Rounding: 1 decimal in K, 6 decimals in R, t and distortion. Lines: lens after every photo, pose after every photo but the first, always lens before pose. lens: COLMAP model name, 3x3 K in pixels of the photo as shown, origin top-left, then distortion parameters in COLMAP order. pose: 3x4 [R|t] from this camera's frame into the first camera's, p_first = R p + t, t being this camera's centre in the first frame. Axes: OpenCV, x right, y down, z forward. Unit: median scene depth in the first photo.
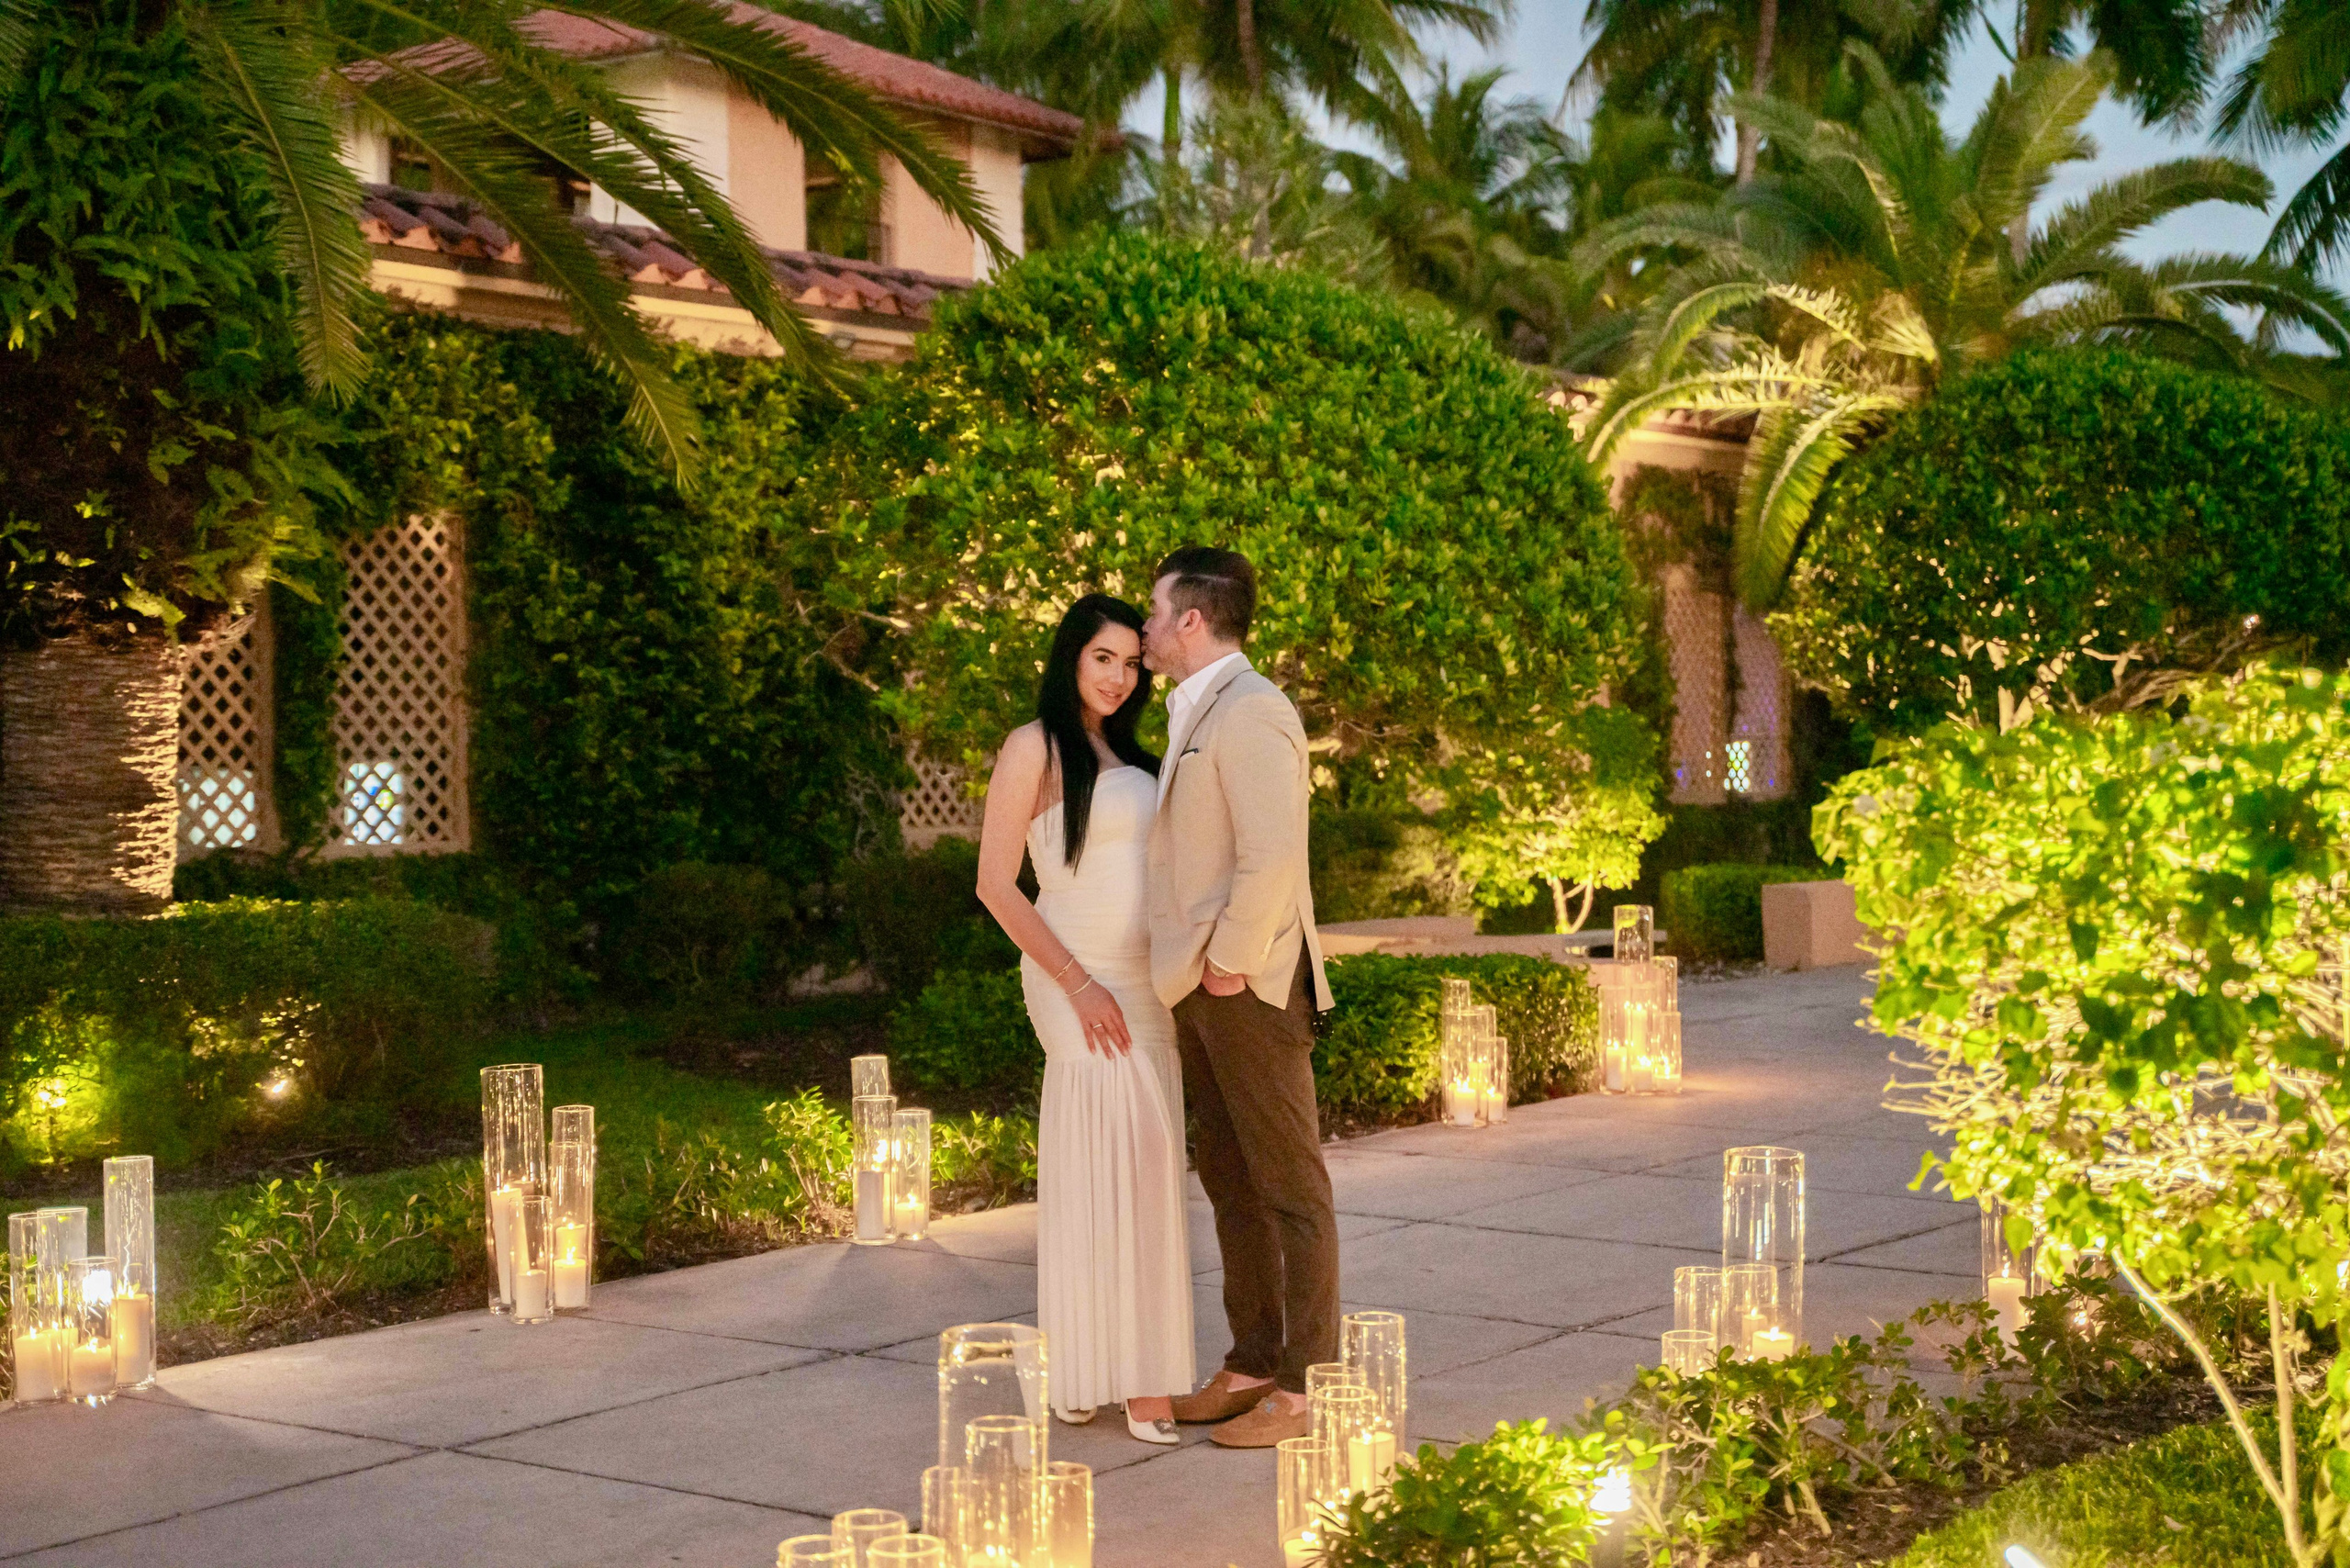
lens RADIAL K [[3614.5, 0, 1176.1], [0, 3614.5, 780.0], [0, 0, 1]] dist [-0.002523, 0.000000]
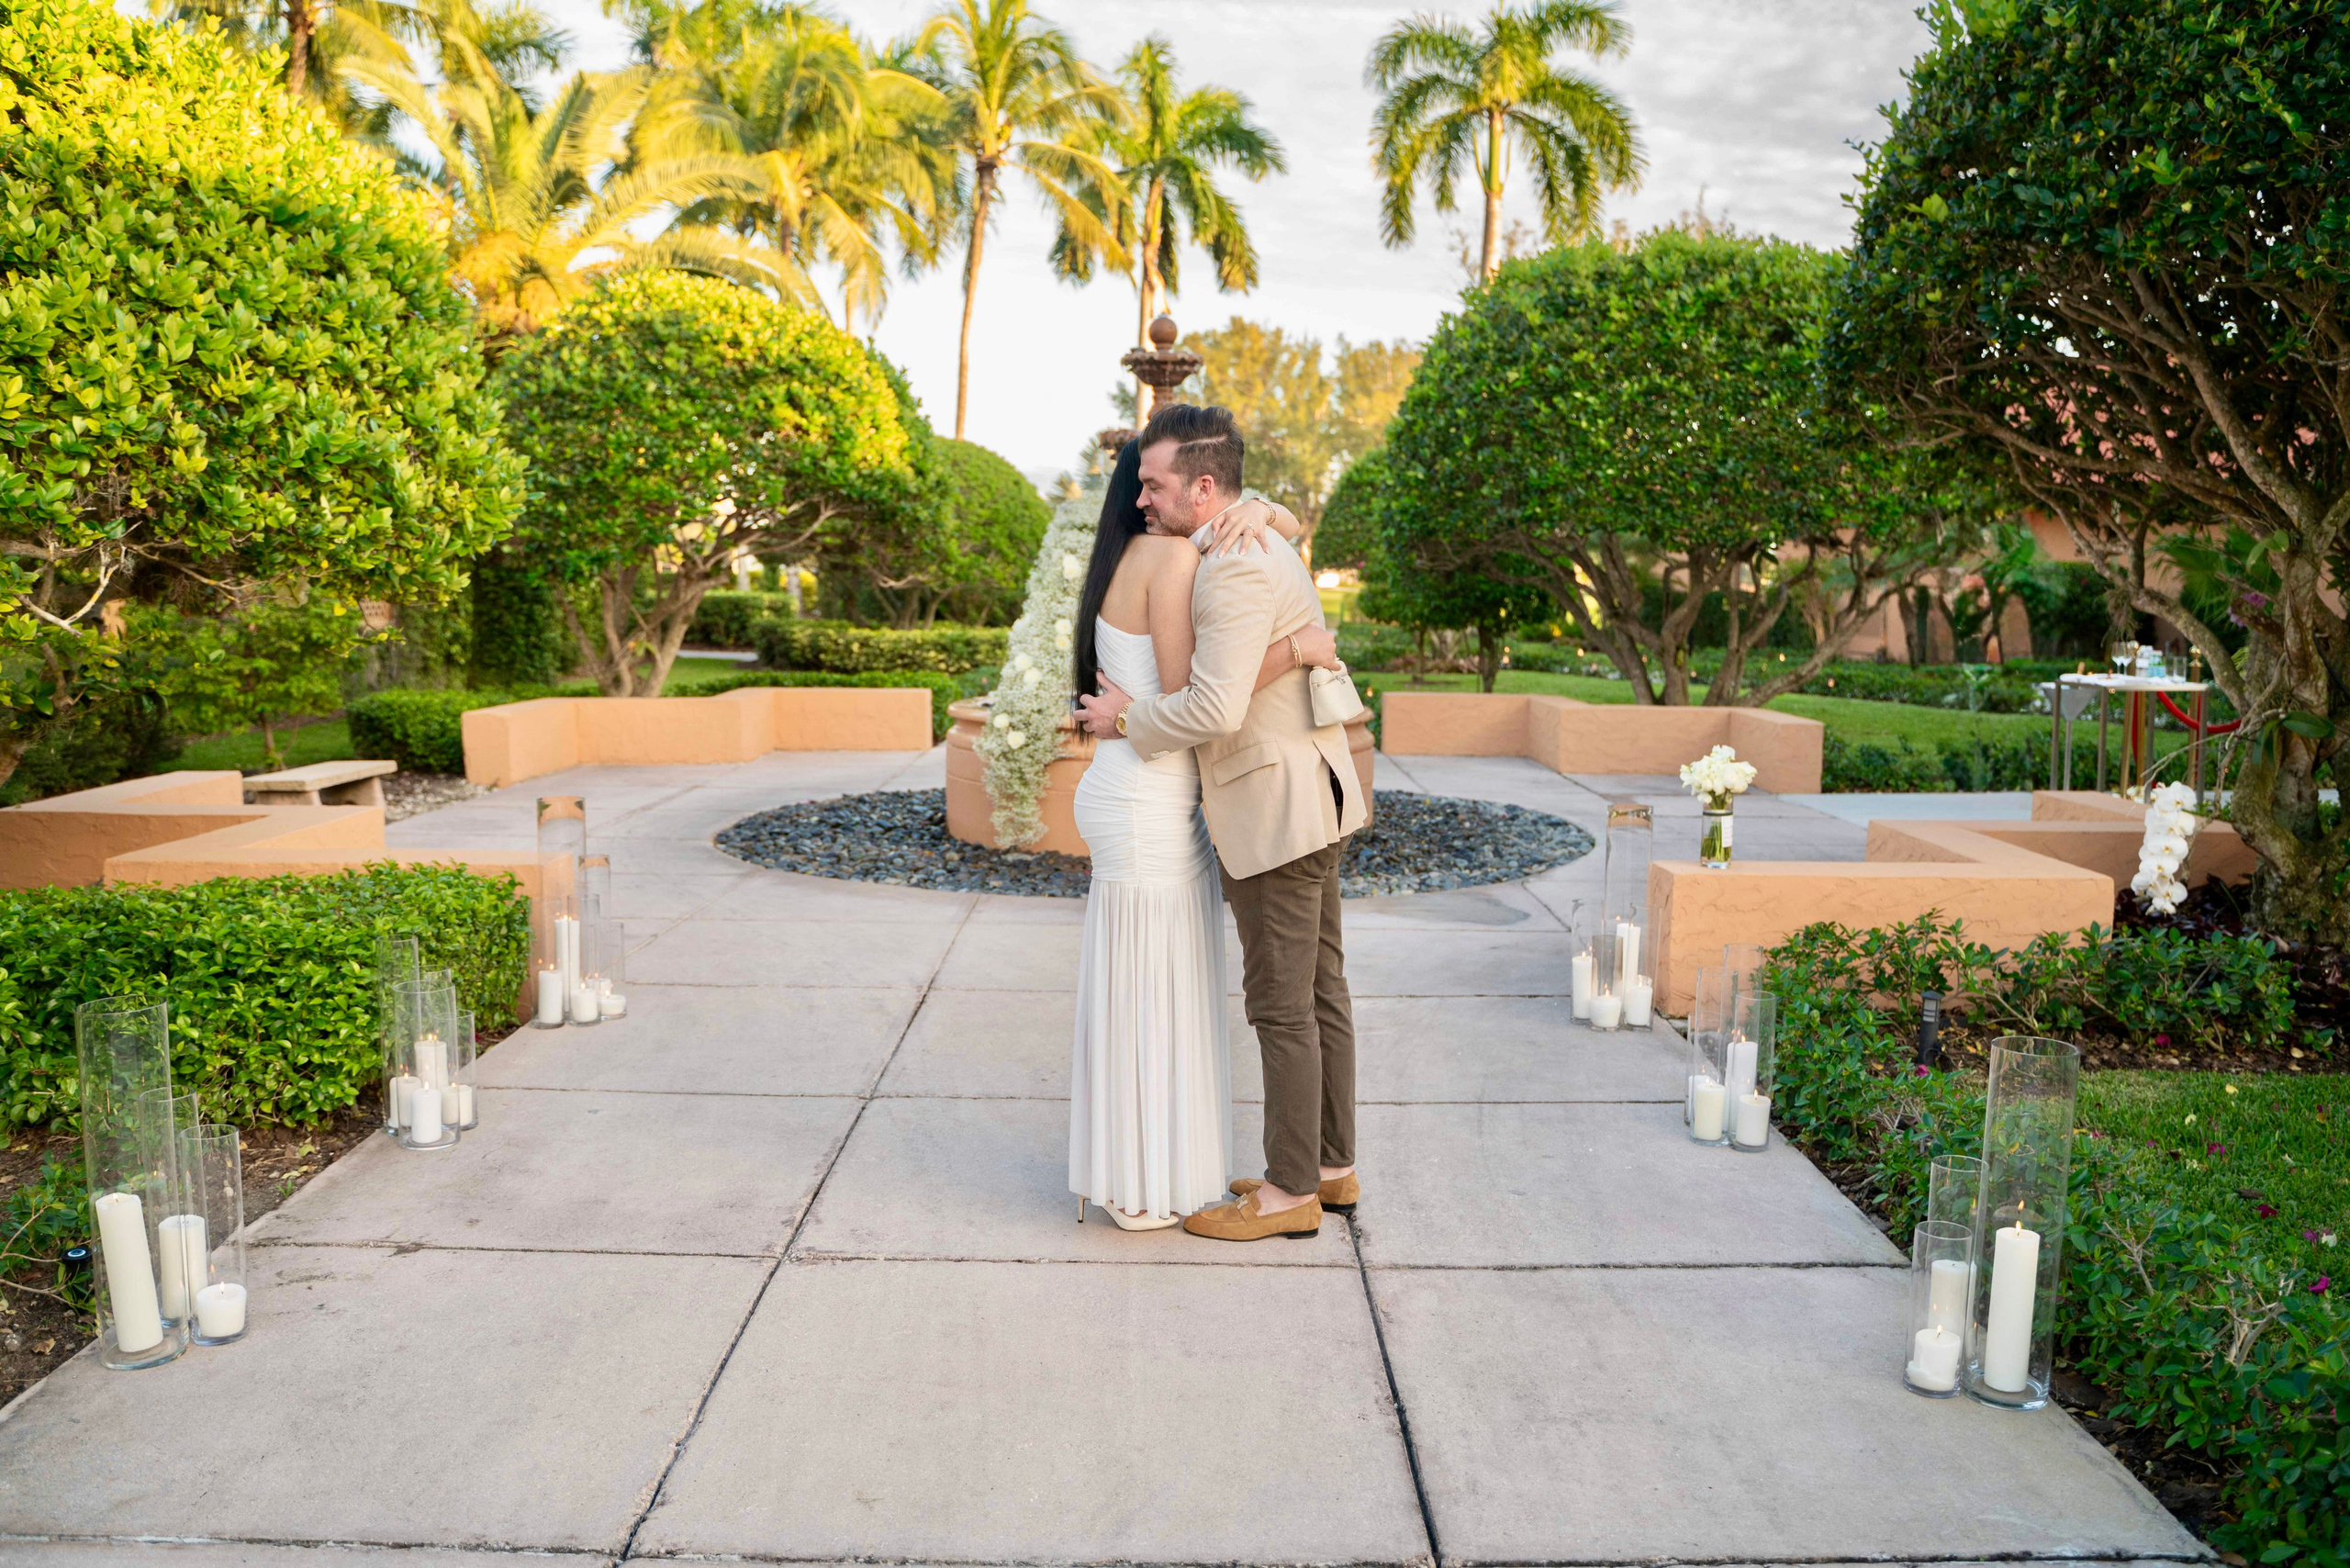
lens RADIAL K [[1928.6, 0, 1155.4], [0, 1928.6, 803.5], [0, 0, 1]] dist [-0.072251, 0.050329]
pose [[0.814965, -0.050586, 0.577299, -0.015882], [-0.010965, 0.994659, 0.102636, -0.010441], [-0.579407, -0.089975, 0.810057, 0.576381]]
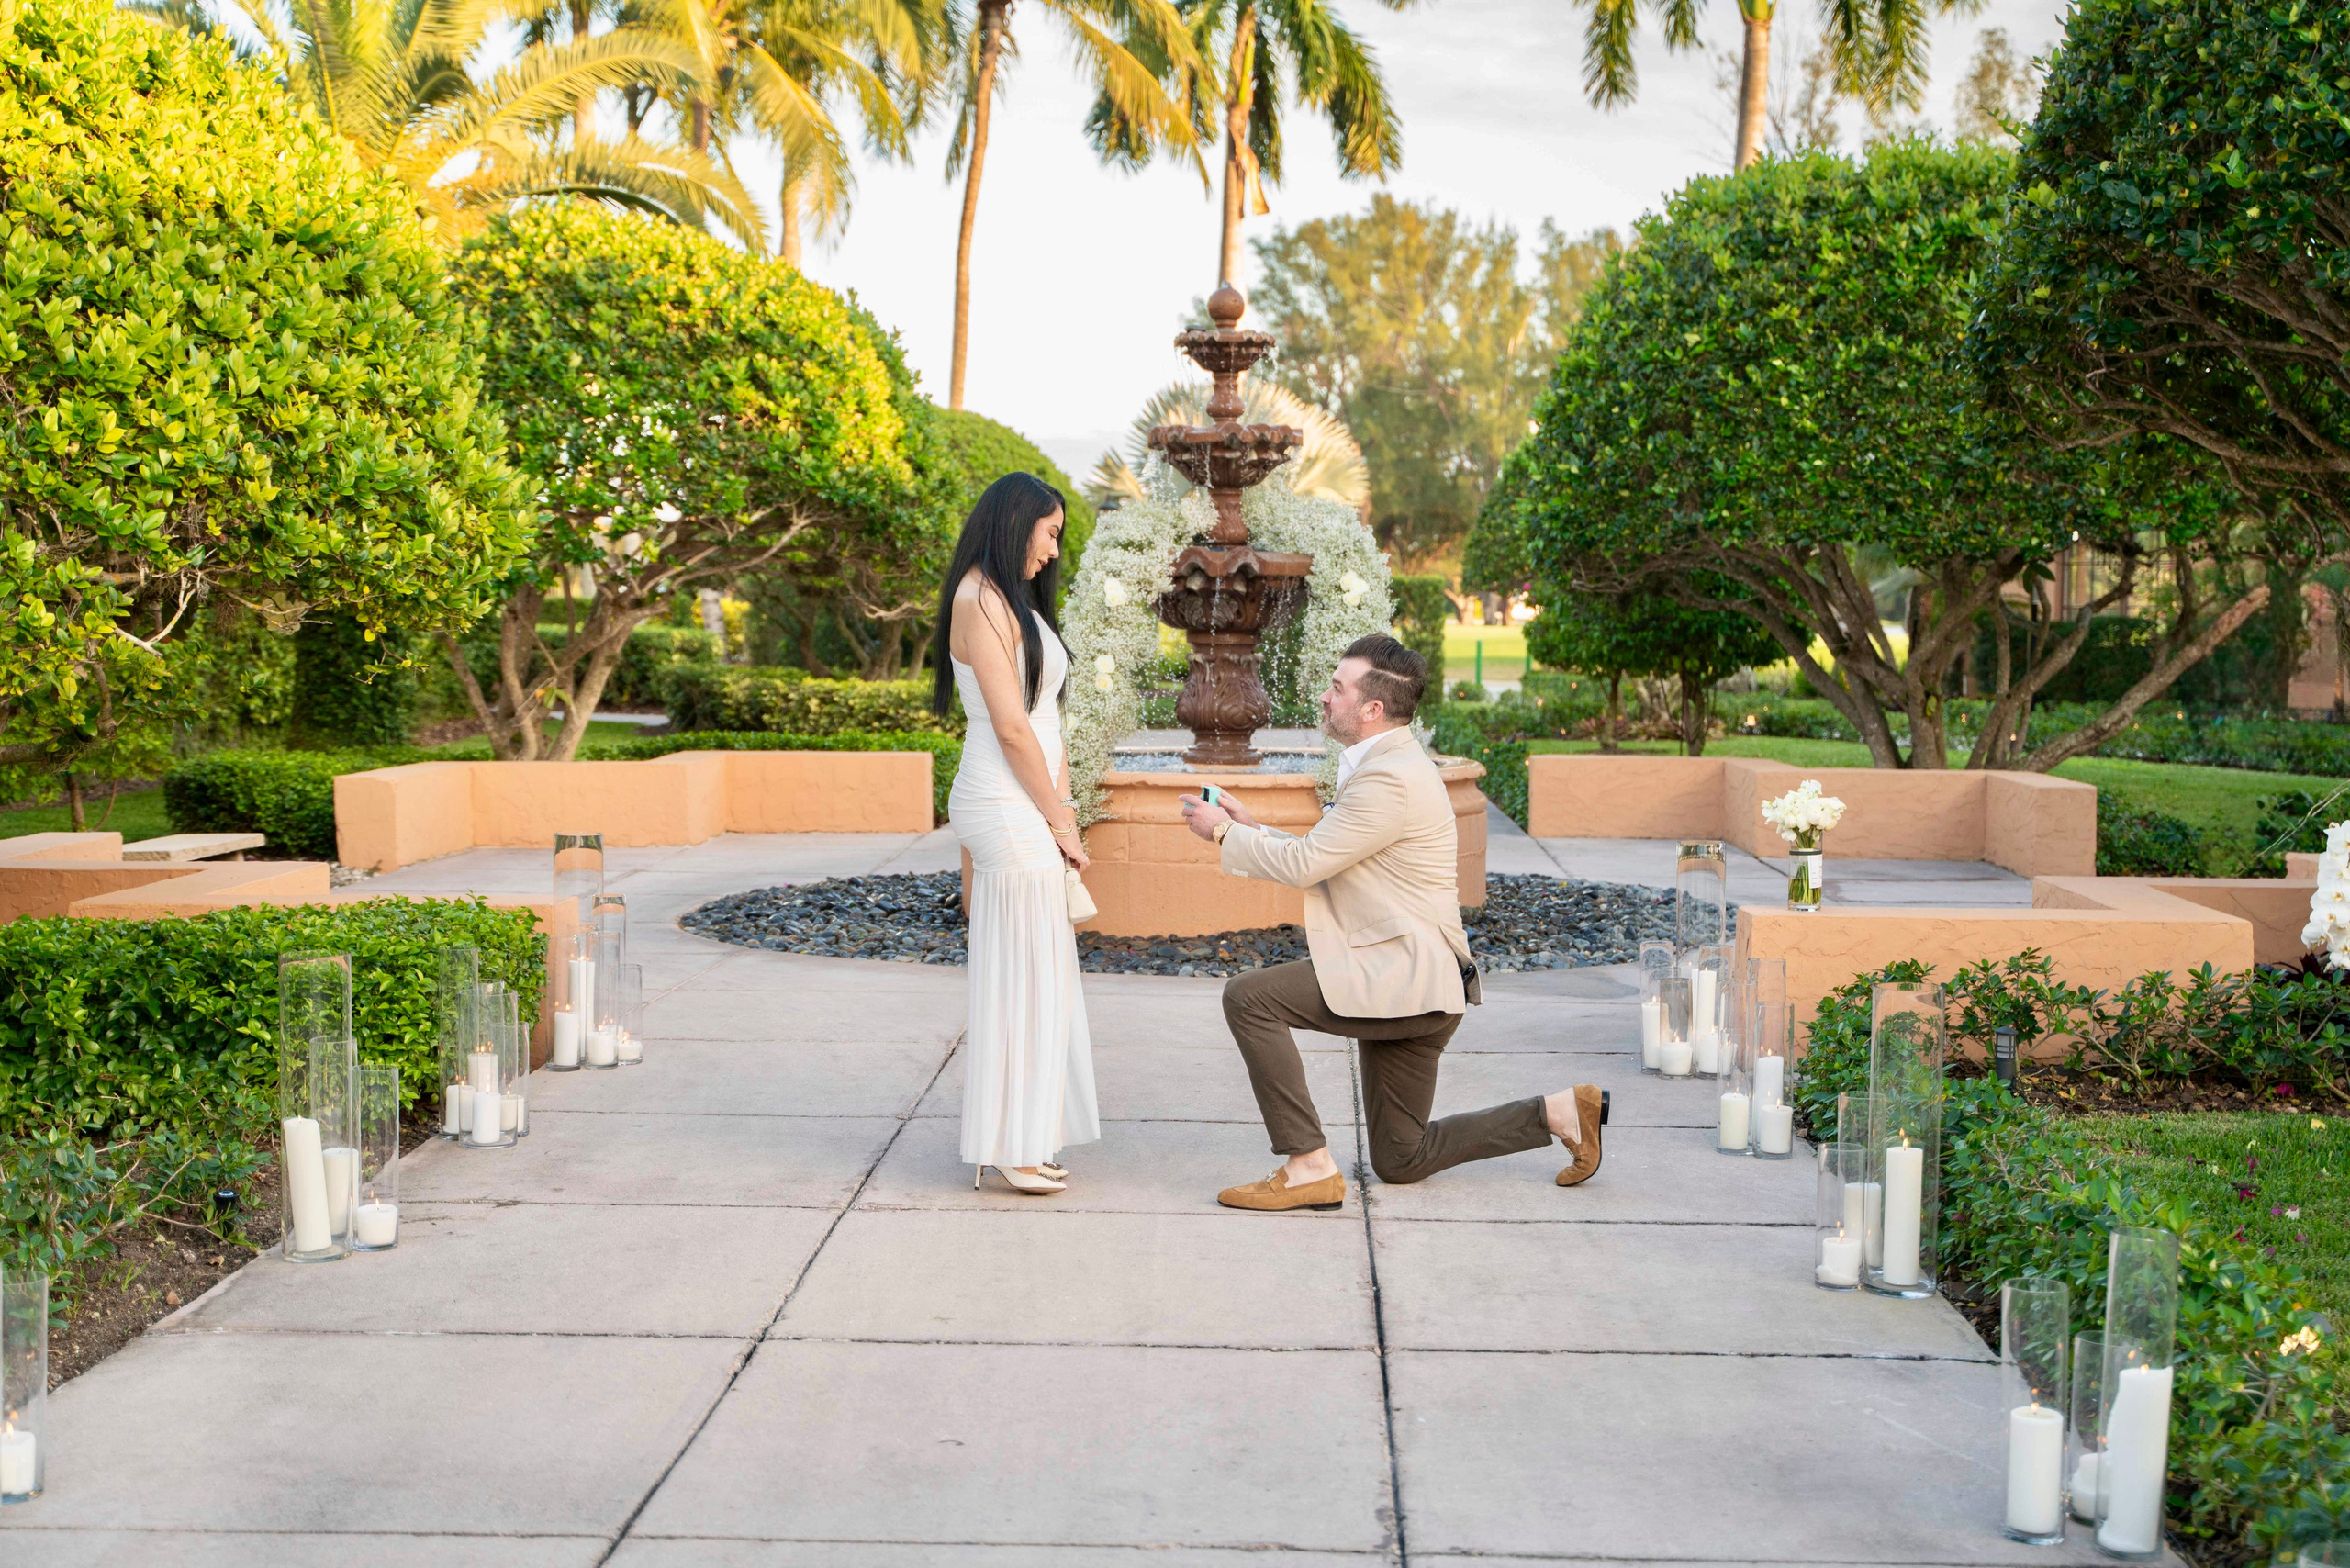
lens RADIAL K [[3093.2, 0, 1189.1], [0, 3093.2, 771.5], [0, 0, 1]] dist [0.146809, 0.000000]
pose [[0.827577, -0.016160, 0.561120, -0.148754], [-0.007425, 0.999183, 0.039726, -0.006739], [-0.561303, -0.037043, 0.826781, 0.365802]]
